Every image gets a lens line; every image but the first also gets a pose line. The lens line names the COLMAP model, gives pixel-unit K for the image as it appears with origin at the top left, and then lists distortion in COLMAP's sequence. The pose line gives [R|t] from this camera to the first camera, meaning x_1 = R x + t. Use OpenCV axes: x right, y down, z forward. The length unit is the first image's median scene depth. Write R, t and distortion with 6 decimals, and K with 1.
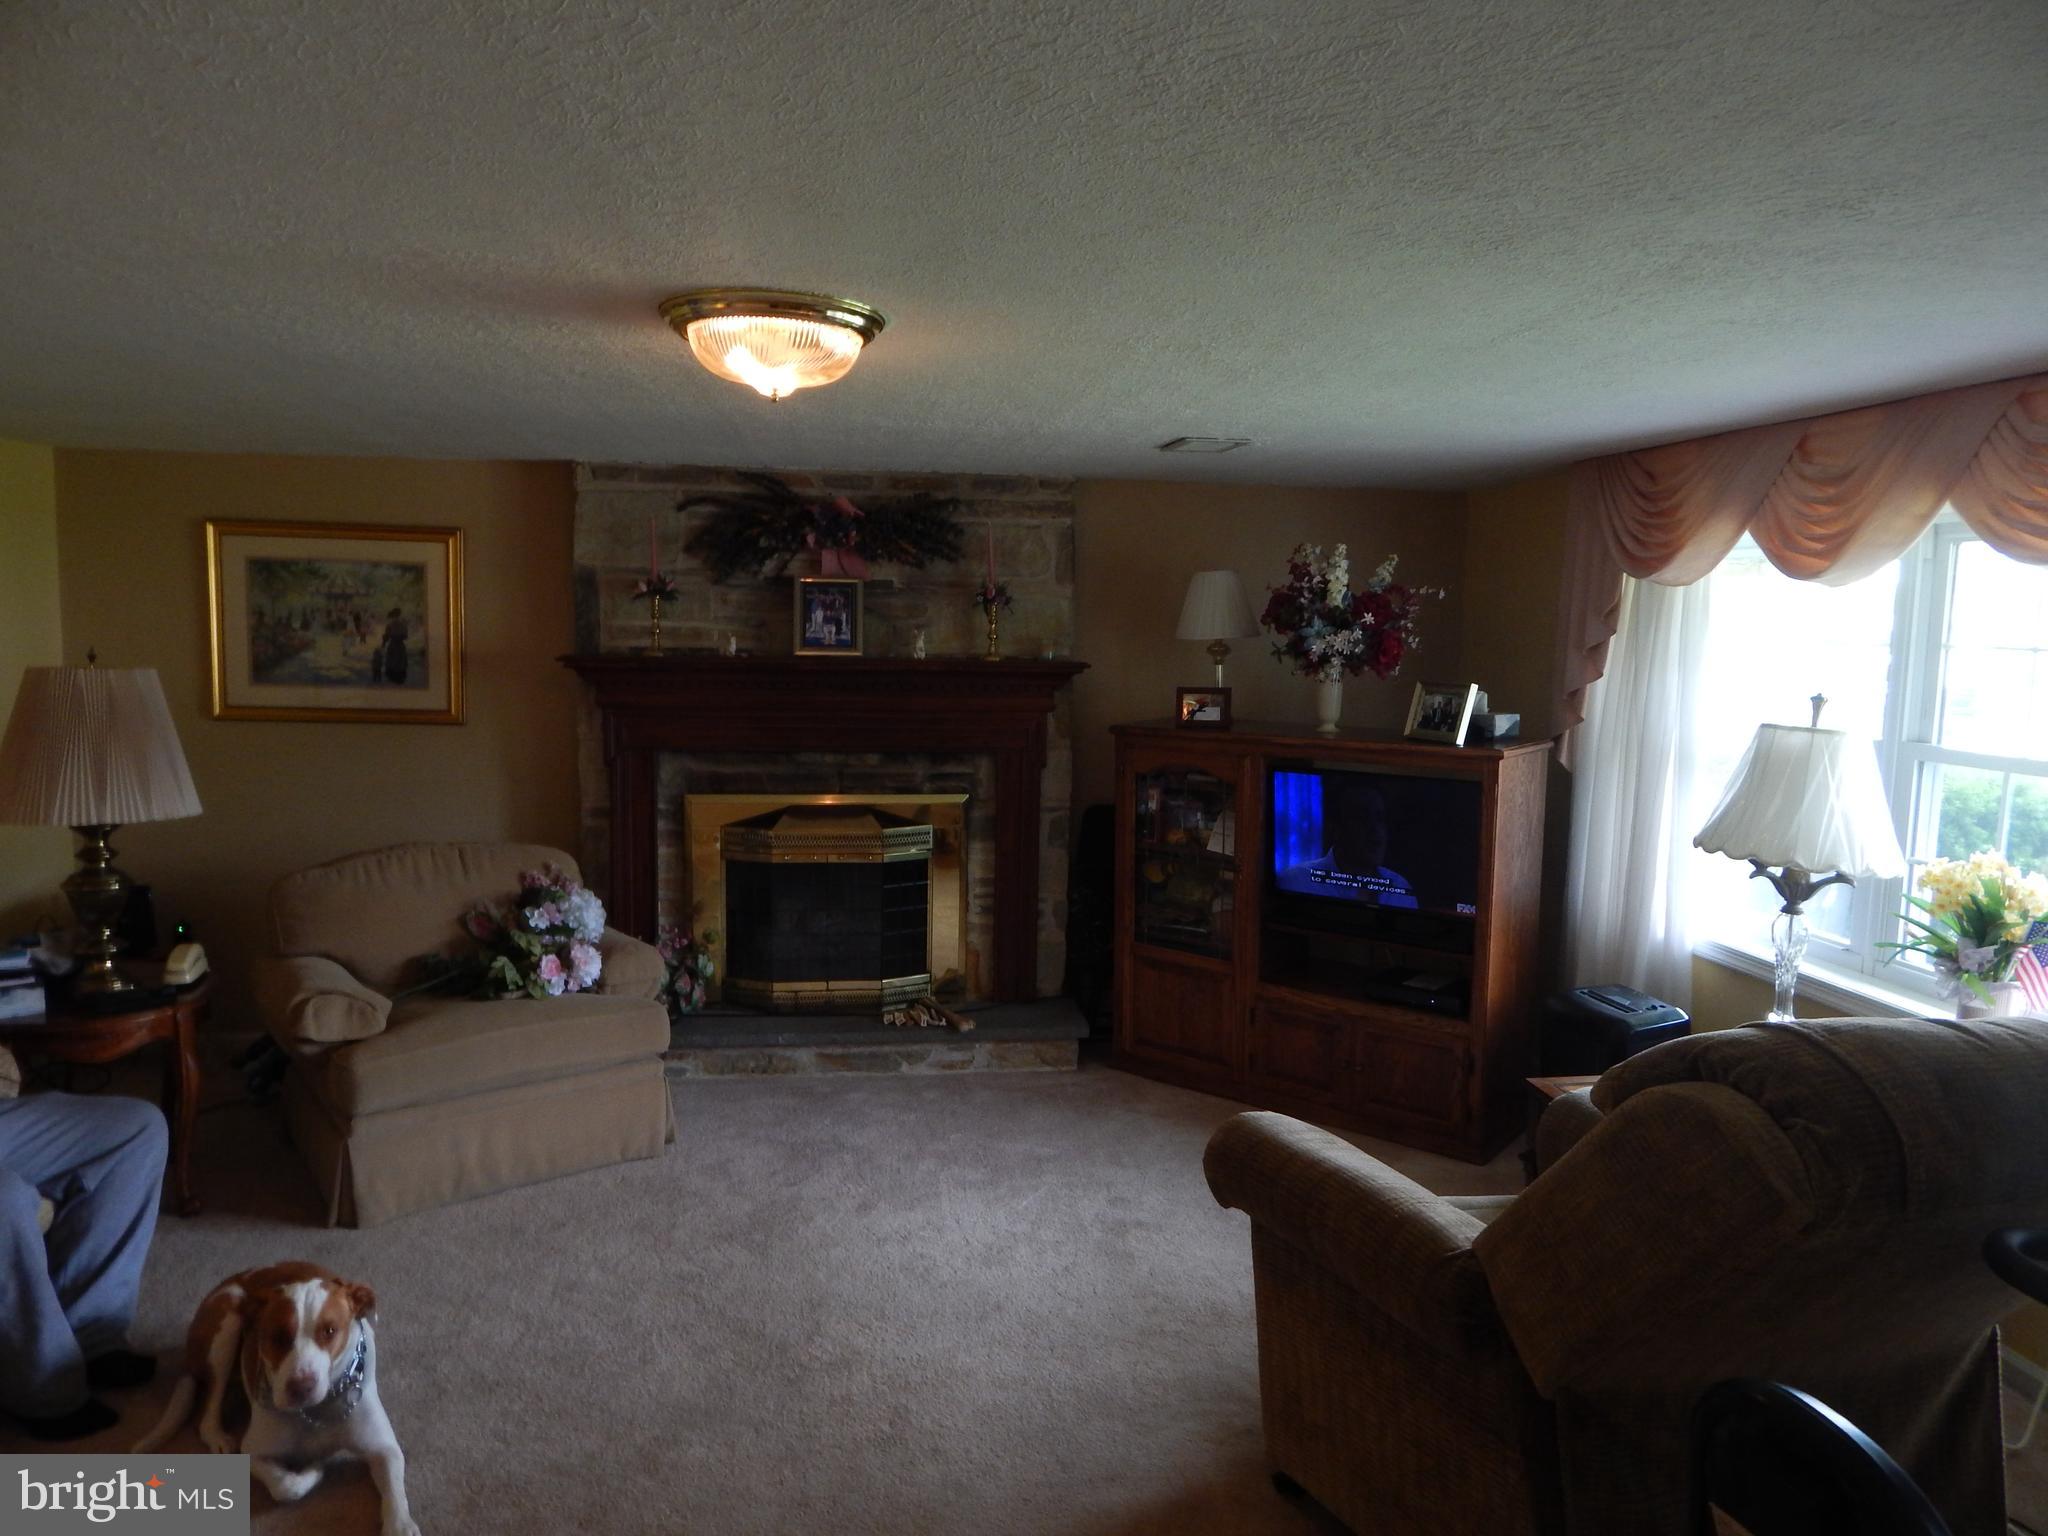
lens RADIAL K [[1353.2, 0, 1024.9], [0, 1353.2, 757.9], [0, 0, 1]] dist [0.001186, -0.004928]
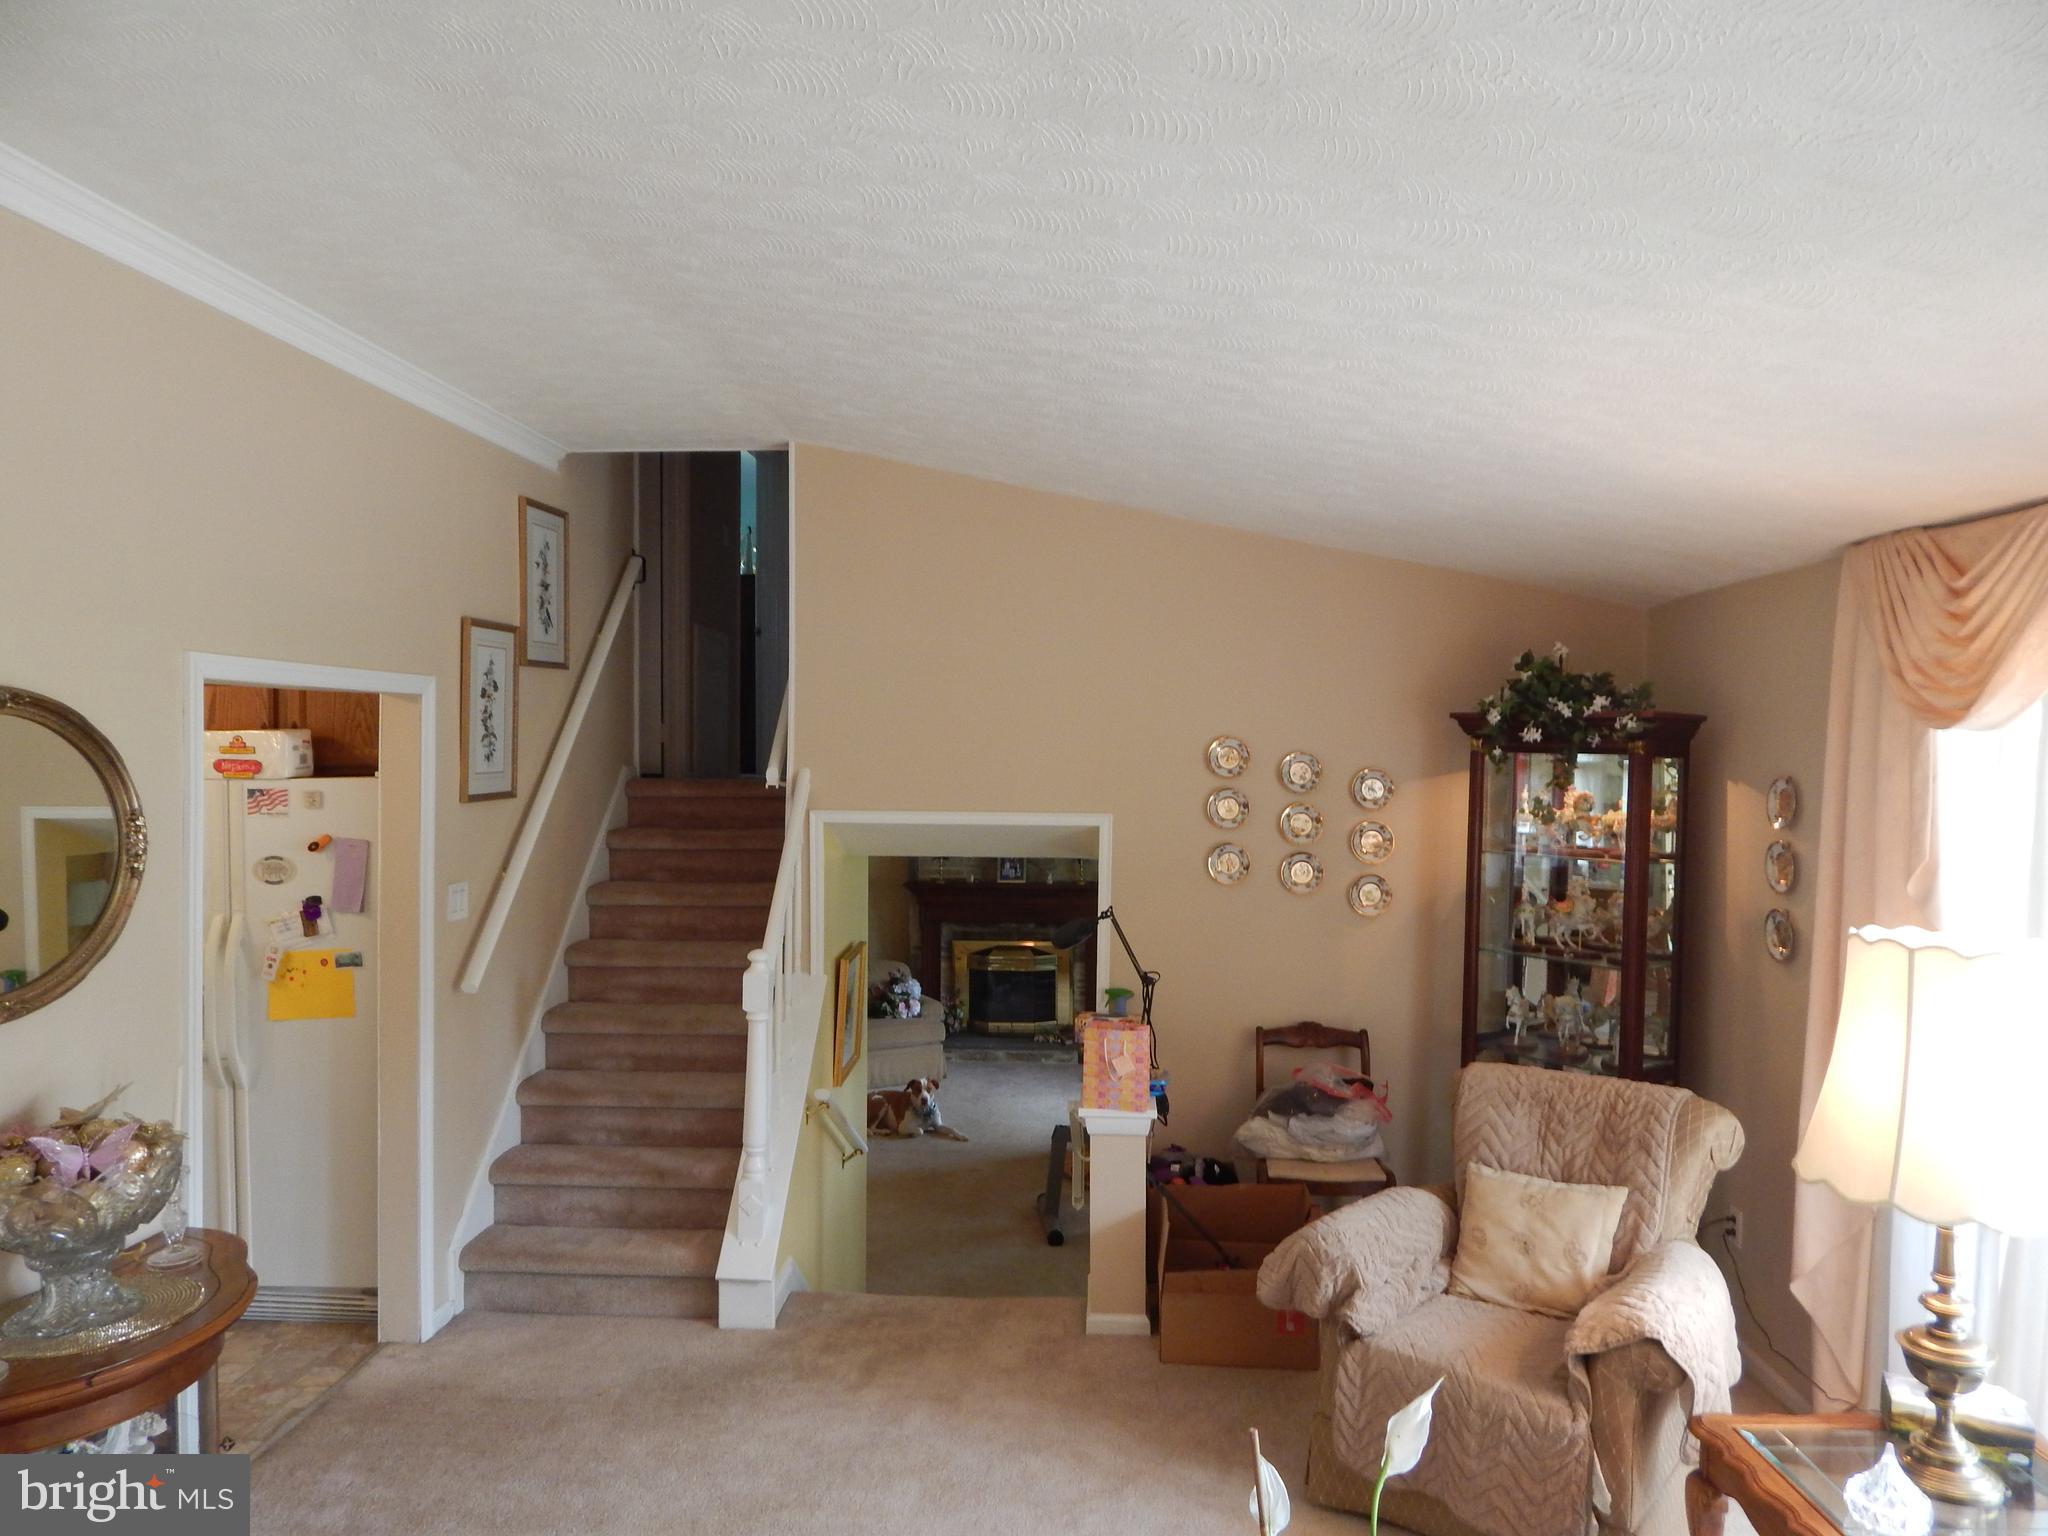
lens RADIAL K [[1348.4, 0, 1024.0], [0, 1348.4, 768.0], [0, 0, 1]] dist [0.004077, 0.002349]
pose [[0.980199, -0.011885, -0.197657, 0.341108], [-0.004243, 0.996707, -0.080972, -0.083206], [0.197969, 0.080207, 0.976921, -1.301863]]
